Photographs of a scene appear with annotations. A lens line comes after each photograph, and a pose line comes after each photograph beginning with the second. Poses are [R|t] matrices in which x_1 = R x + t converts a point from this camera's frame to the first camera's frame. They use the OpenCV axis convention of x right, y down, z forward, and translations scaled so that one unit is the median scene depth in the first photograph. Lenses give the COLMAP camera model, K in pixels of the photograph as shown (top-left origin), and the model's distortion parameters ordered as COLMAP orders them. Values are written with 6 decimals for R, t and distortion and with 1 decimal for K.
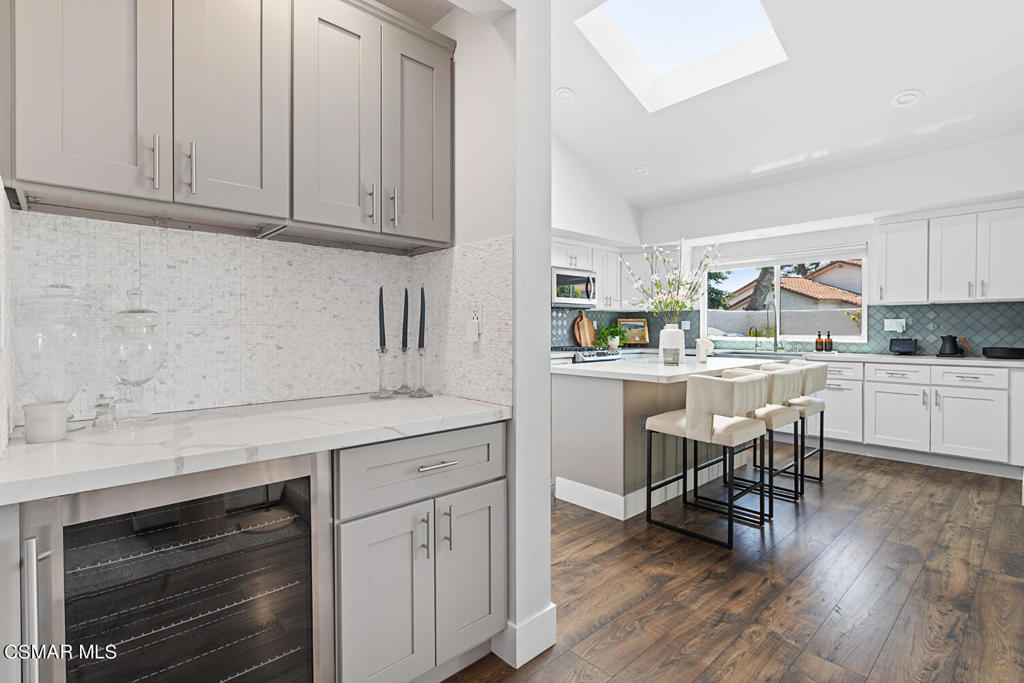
lens RADIAL K [[484.2, 0, 508.8], [0, 484.2, 331.8], [0, 0, 1]] dist [0.013540, -0.000621]
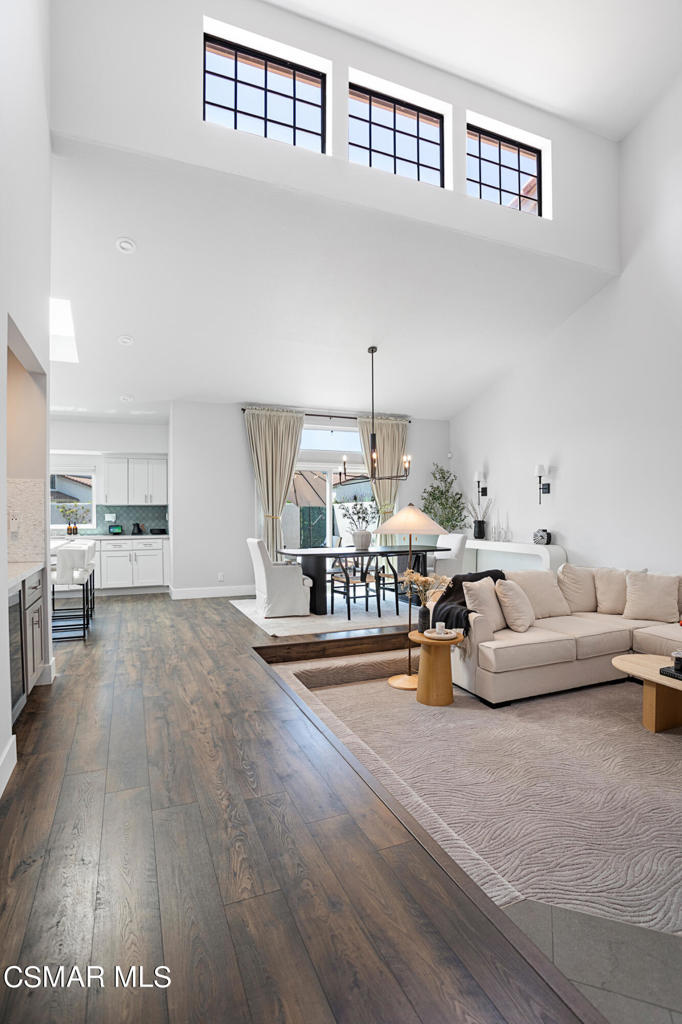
lens RADIAL K [[507.4, 0, 343.3], [0, 507.4, 521.7], [0, 0, 1]] dist [-0.047355, 0.000872]
pose [[0.336651, -0.013371, 0.941535, -0.612830], [0.009275, 0.999898, 0.010883, -0.011278], [-0.941584, 0.005069, 0.336741, -0.363754]]
